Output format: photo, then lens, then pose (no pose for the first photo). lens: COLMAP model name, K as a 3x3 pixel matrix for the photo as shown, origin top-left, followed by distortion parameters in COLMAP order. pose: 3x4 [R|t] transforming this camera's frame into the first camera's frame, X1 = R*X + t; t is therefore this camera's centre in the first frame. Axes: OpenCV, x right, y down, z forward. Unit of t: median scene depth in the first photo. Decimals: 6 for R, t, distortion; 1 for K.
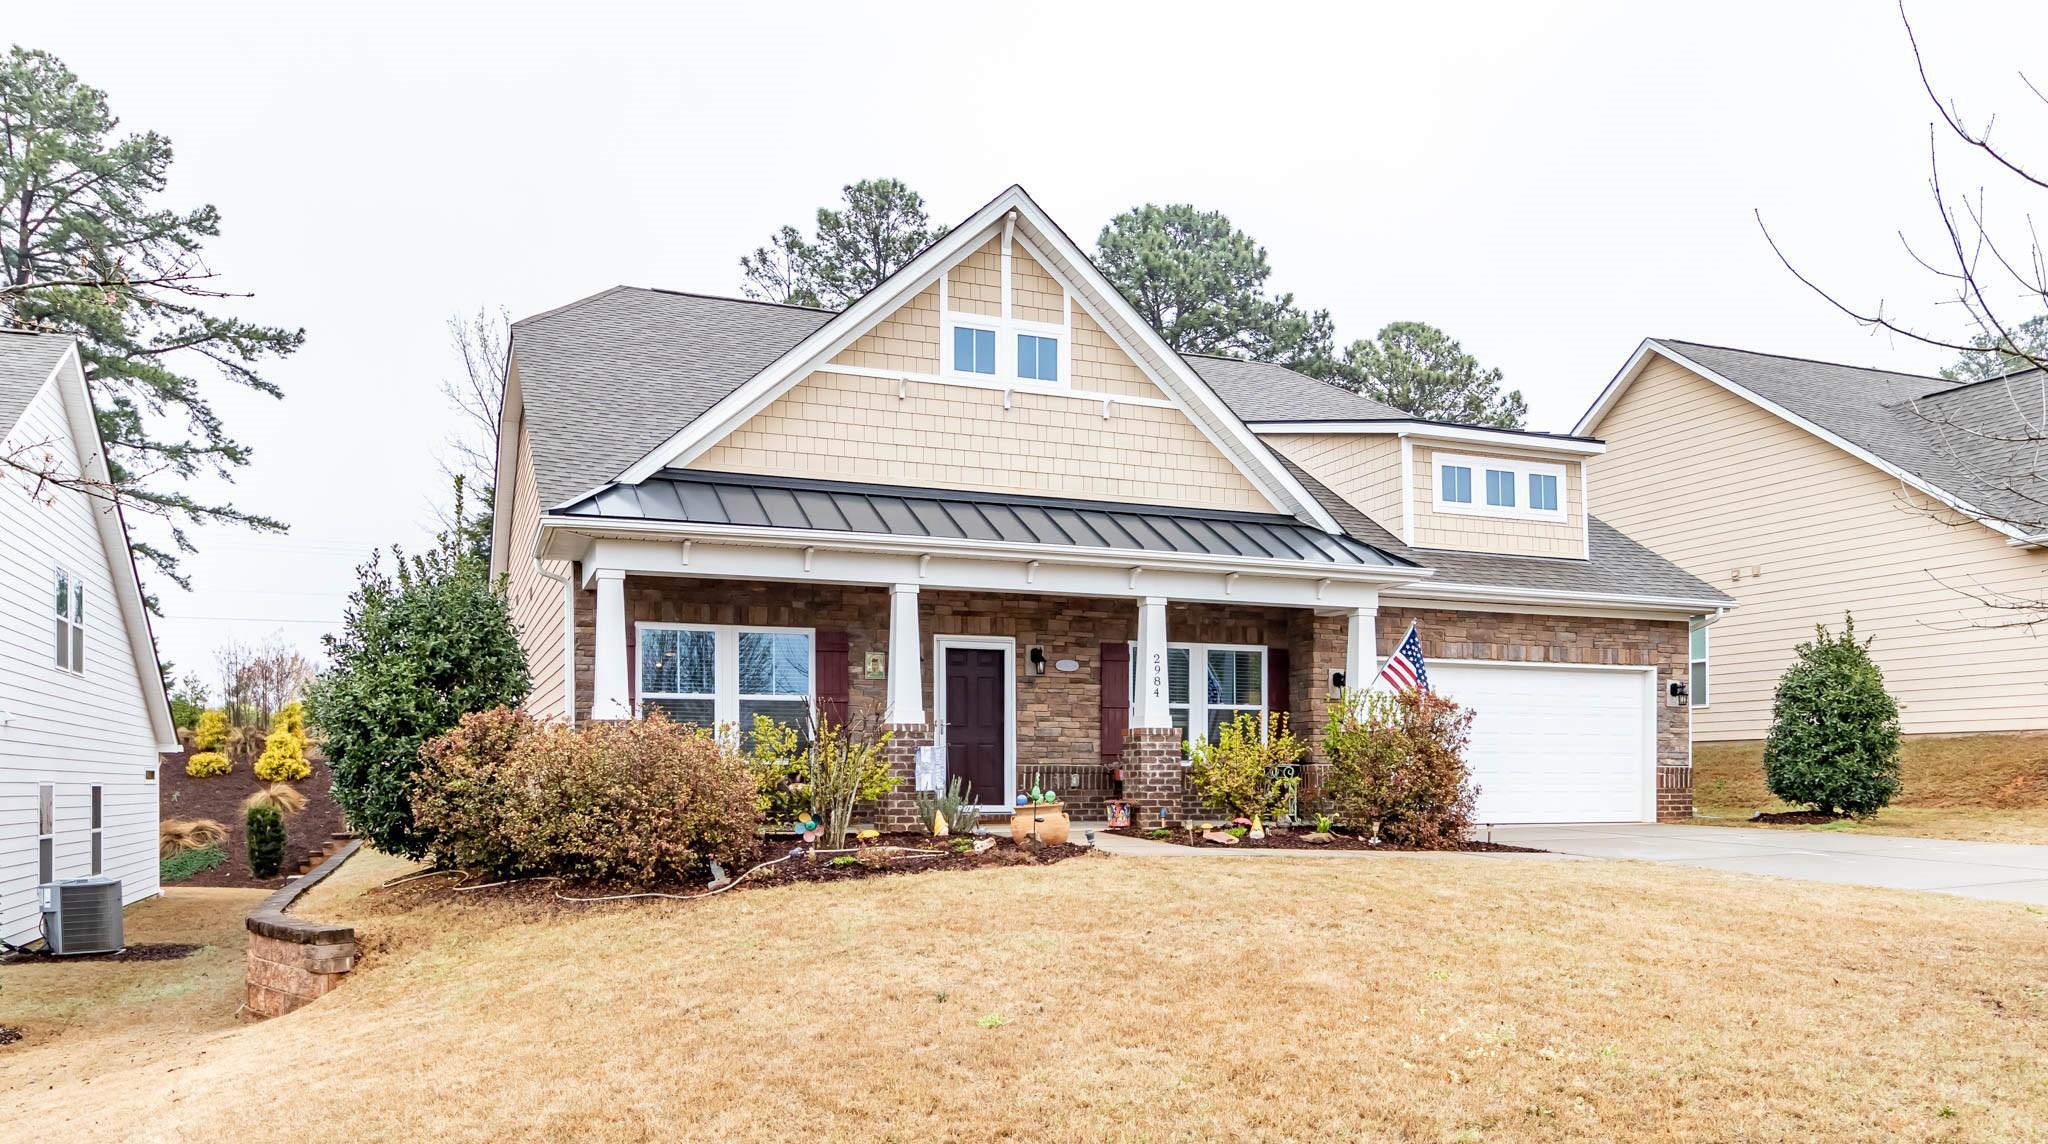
lens RADIAL K [[1319.8, 0, 1031.8], [0, 1319.8, 629.0], [0, 0, 1]] dist [0.003338, 0.007769]
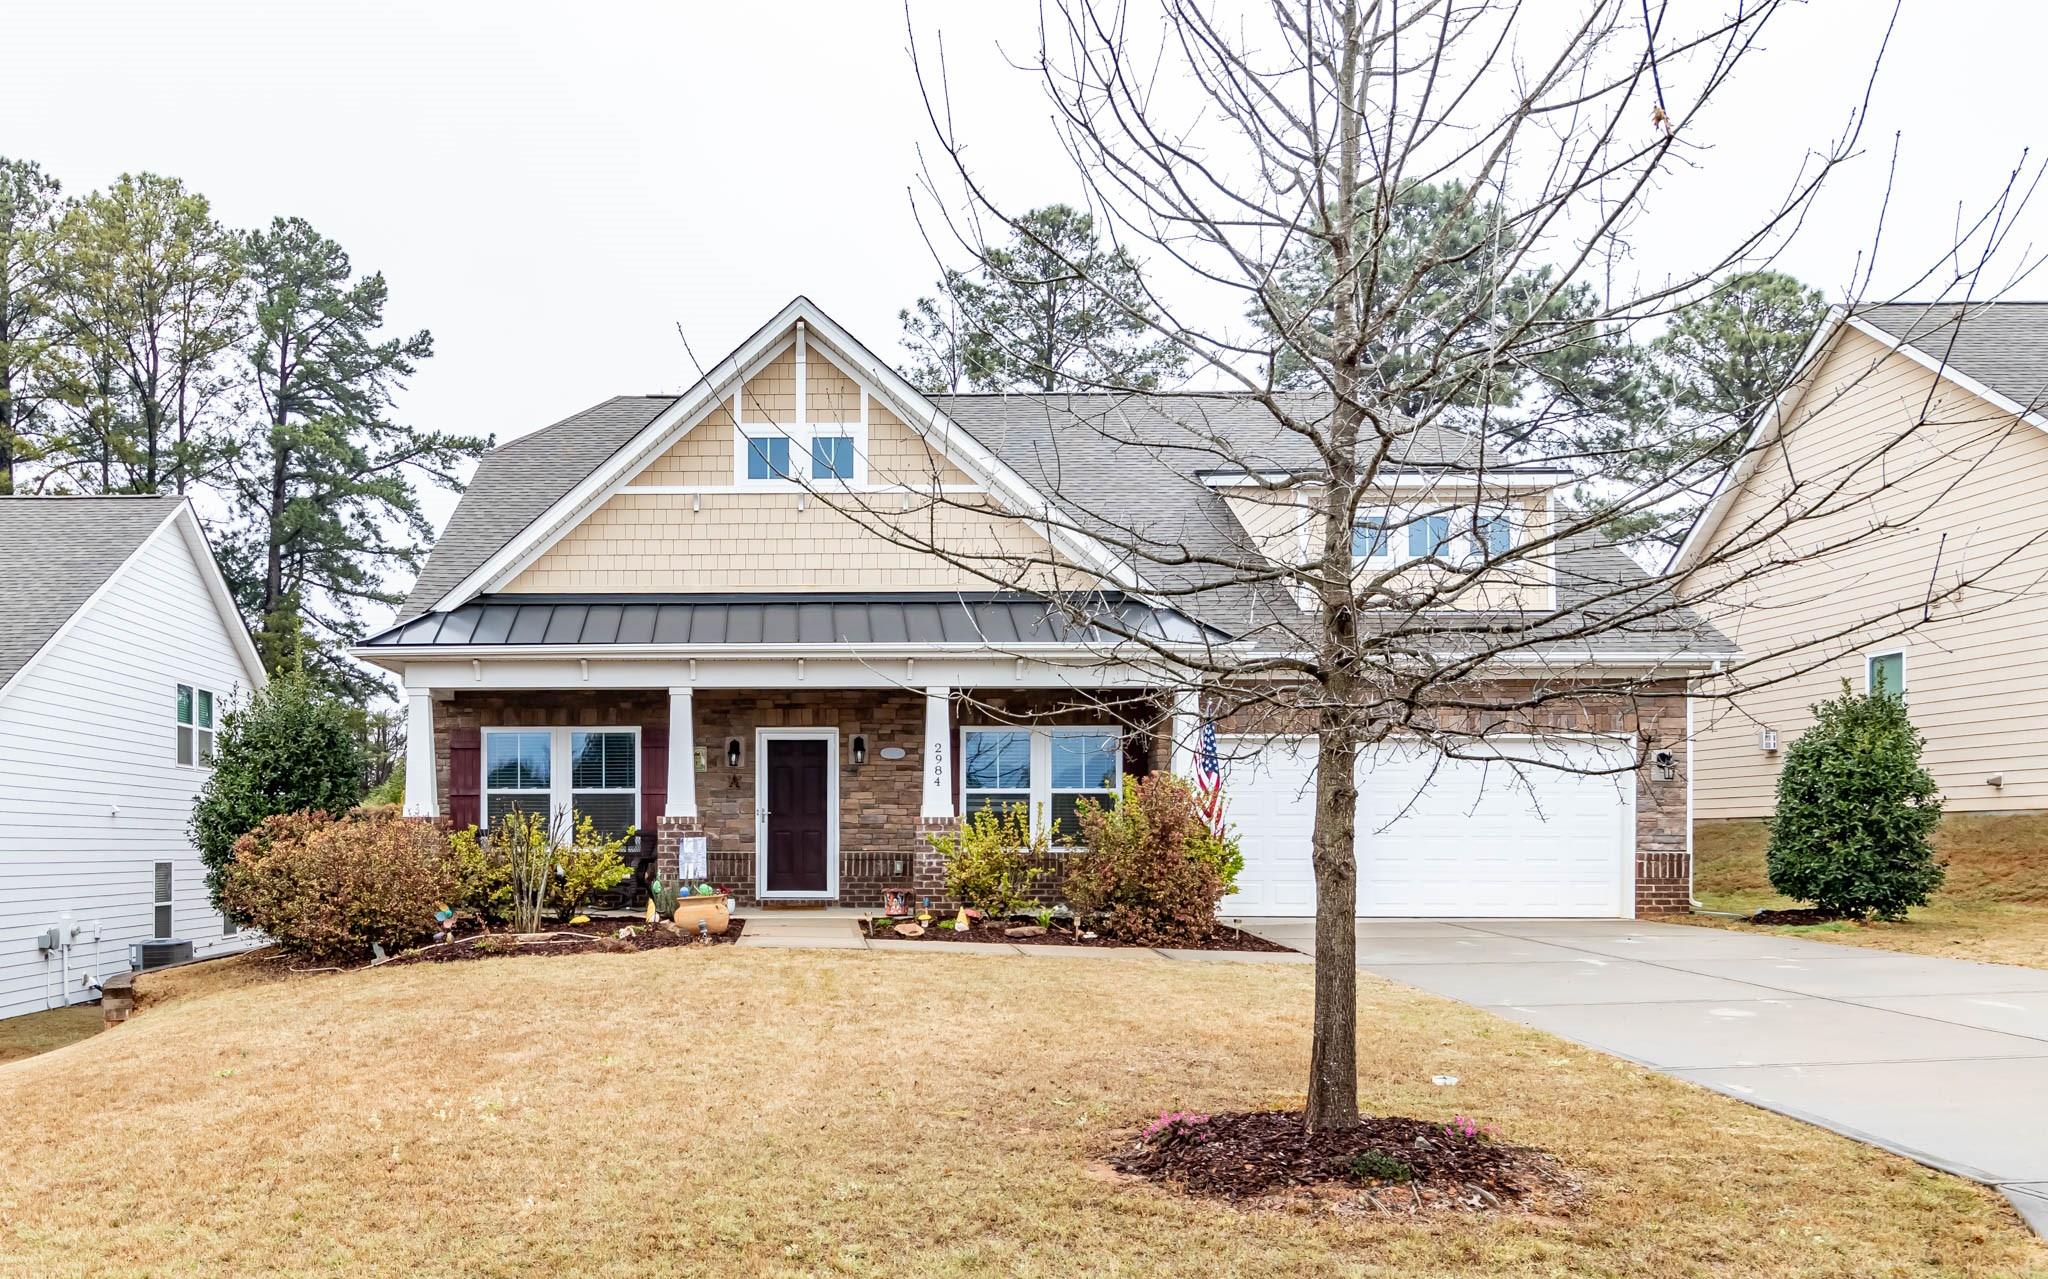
lens RADIAL K [[1554.1, 0, 1024.0], [0, 1554.1, 639.5], [0, 0, 1]] dist [0.007188, -0.001552]
pose [[0.935664, -0.041940, -0.350390, 0.550197], [0.038442, 0.999117, -0.016937, -0.036092], [0.350791, 0.002378, 0.936451, -0.084761]]
